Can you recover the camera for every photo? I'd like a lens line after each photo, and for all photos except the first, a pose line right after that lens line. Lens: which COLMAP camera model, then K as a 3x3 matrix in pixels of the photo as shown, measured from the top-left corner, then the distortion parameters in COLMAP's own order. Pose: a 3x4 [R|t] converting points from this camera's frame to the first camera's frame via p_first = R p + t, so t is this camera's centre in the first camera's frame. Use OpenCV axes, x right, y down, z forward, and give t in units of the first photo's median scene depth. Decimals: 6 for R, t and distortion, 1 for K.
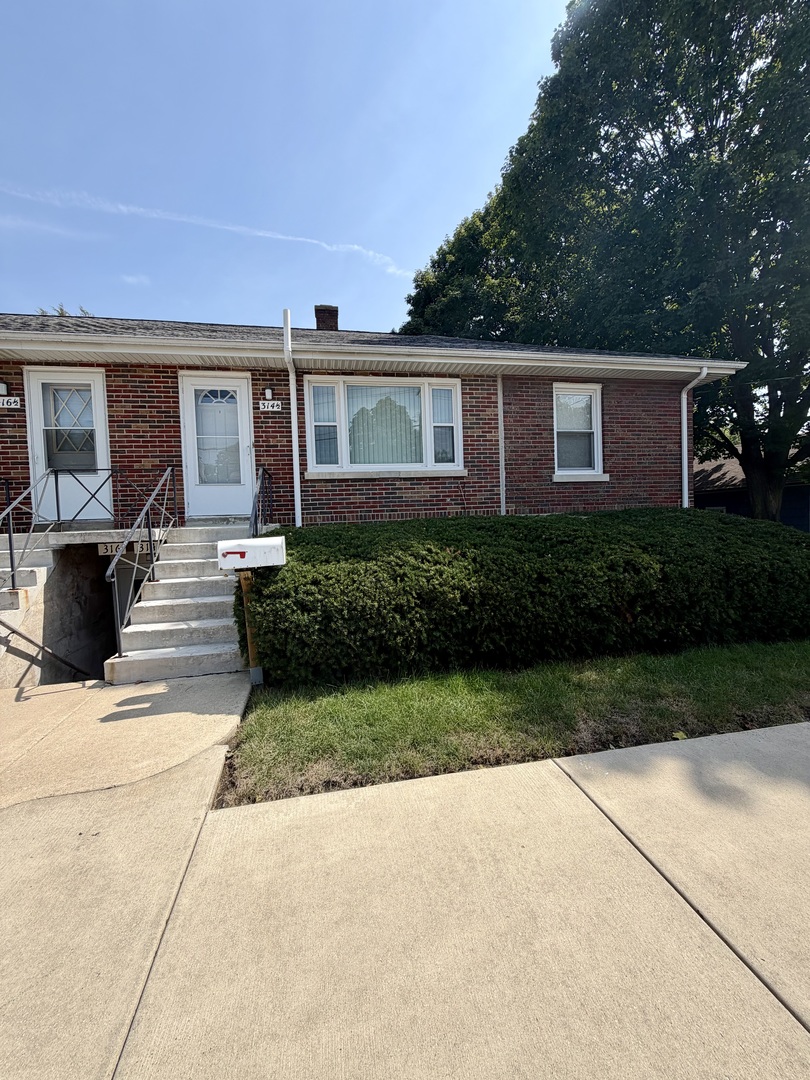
lens RADIAL K [[433.7, 0, 409.7], [0, 433.7, 537.8], [0, 0, 1]] dist [0.000688, -0.000486]
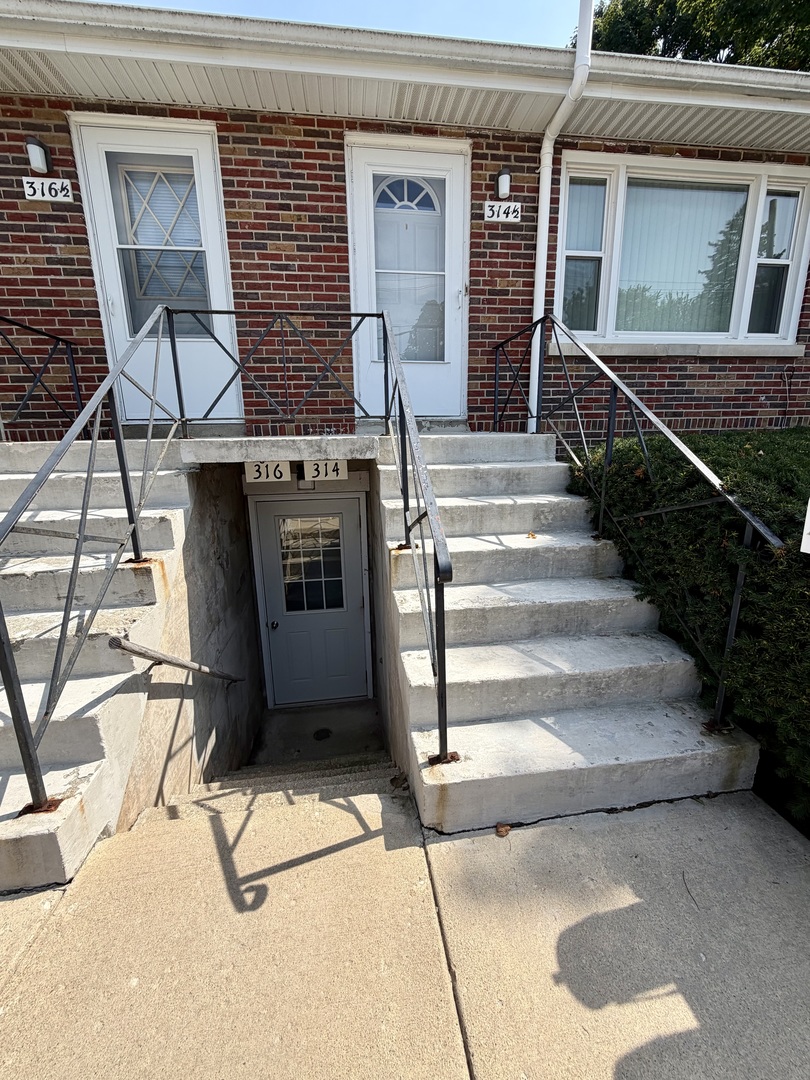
lens RADIAL K [[433.7, 0, 408.2], [0, 433.7, 538.0], [0, 0, 1]] dist [0.000688, -0.000486]
pose [[0.998192, 0.032386, -0.050635, -0.419948], [-0.022097, 0.981159, 0.191937, -0.001457], [0.055897, -0.190471, 0.980100, 0.394022]]
